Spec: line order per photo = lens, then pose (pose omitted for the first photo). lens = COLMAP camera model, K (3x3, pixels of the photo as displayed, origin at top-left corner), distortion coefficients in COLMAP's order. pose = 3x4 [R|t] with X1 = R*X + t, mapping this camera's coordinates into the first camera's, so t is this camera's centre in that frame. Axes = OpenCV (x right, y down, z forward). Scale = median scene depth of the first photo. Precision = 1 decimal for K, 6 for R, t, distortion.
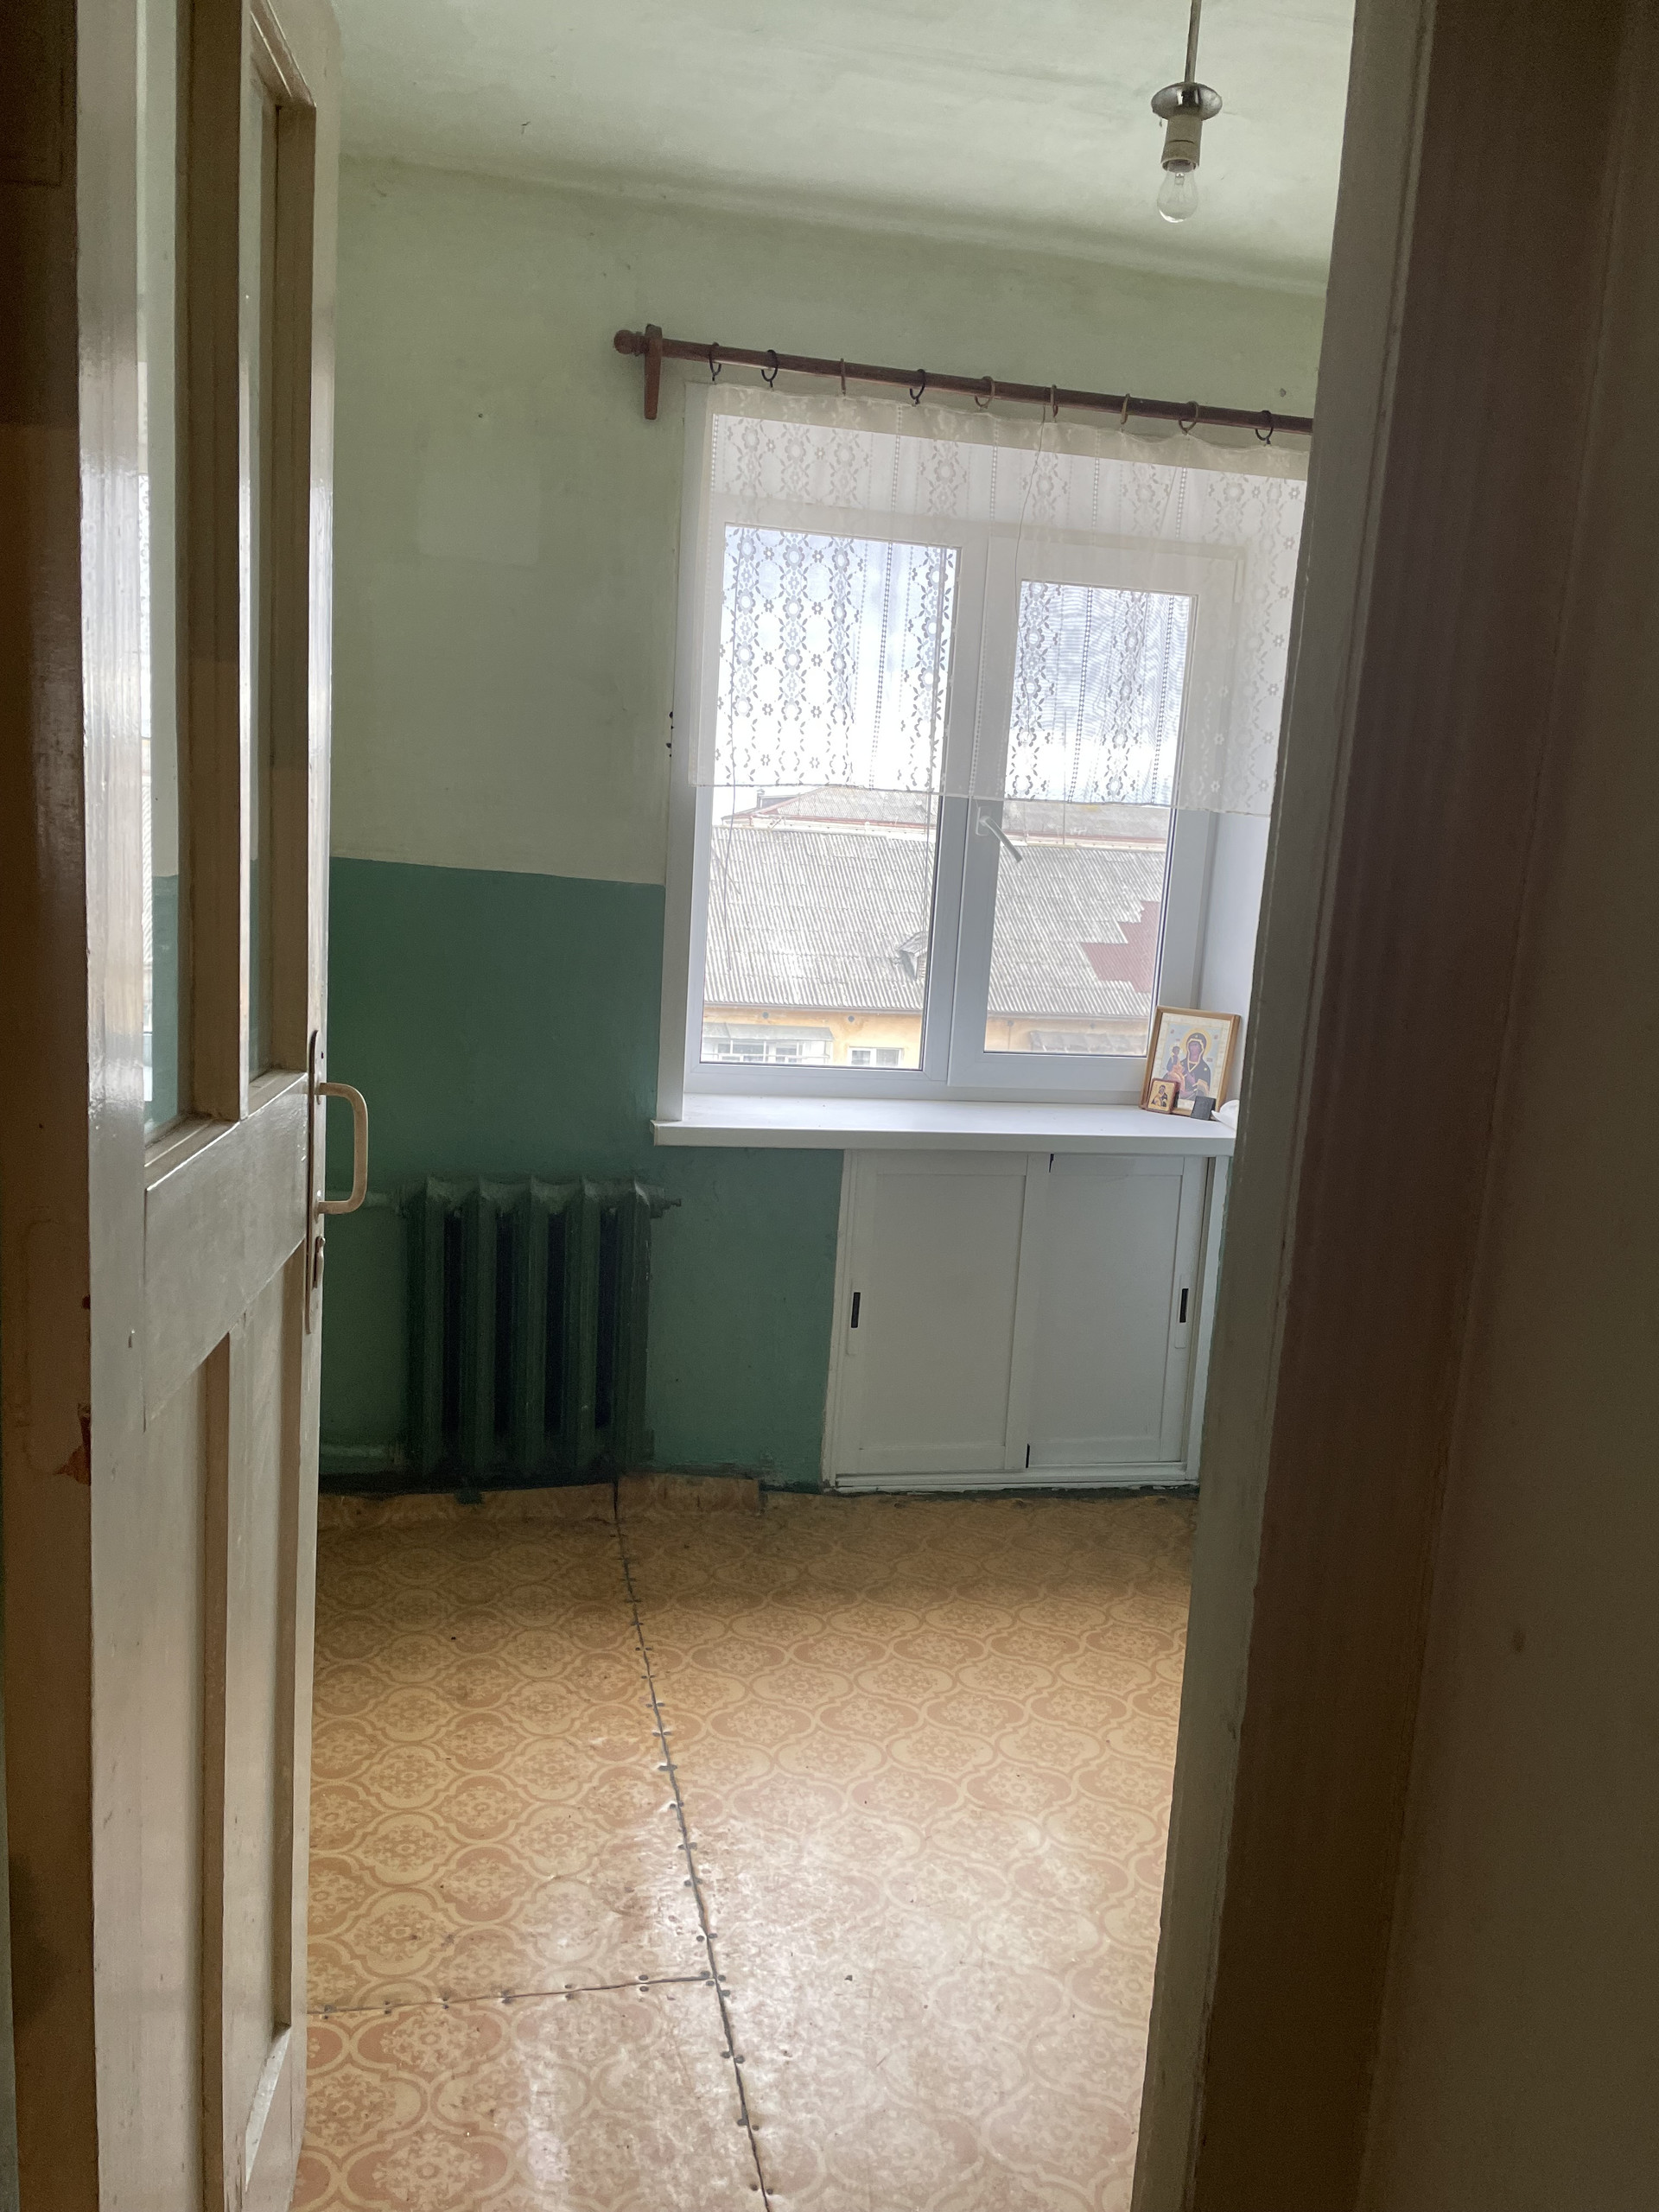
lens RADIAL K [[1686.8, 0, 806.8], [0, 1686.8, 1116.5], [0, 0, 1]] dist [0.089954, -0.102294]
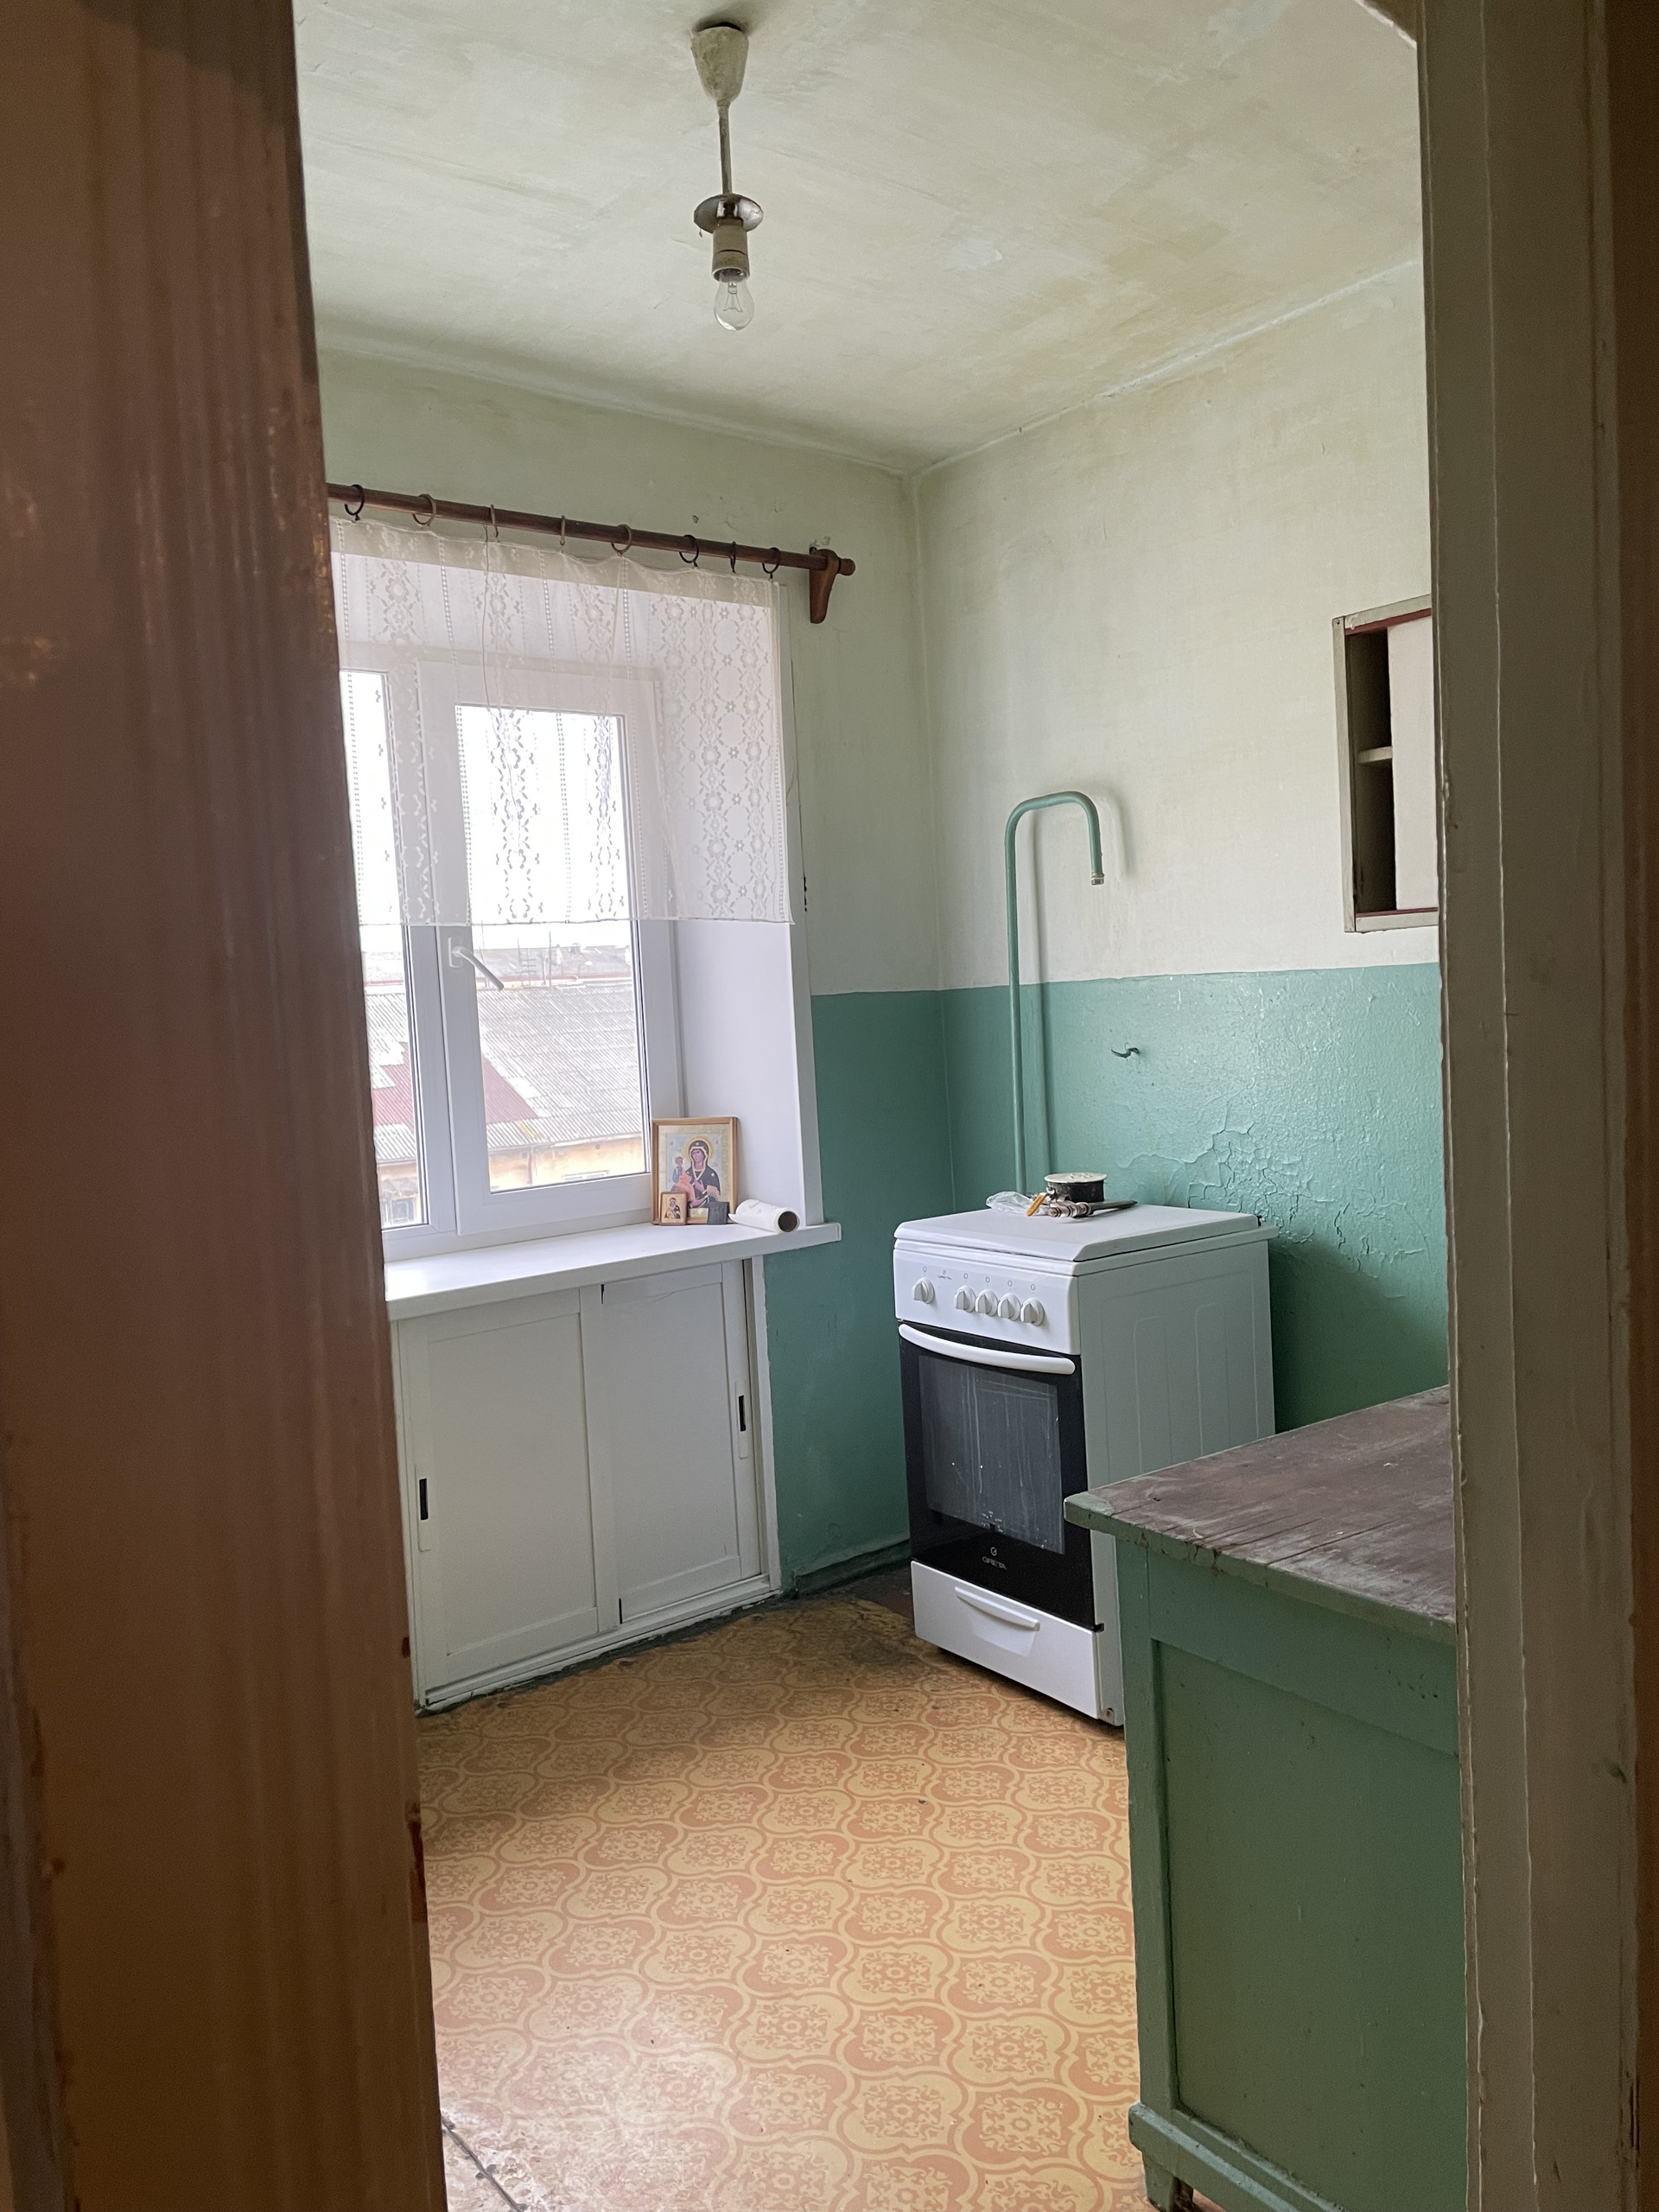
lens RADIAL K [[1686.8, 0, 823.9], [0, 1686.8, 1104.6], [0, 0, 1]] dist [0.089954, -0.102294]
pose [[0.894355, -0.138645, 0.425331, -0.132986], [0.175344, 0.983328, -0.048164, -0.009865], [-0.411563, 0.117655, 0.903755, 0.073615]]
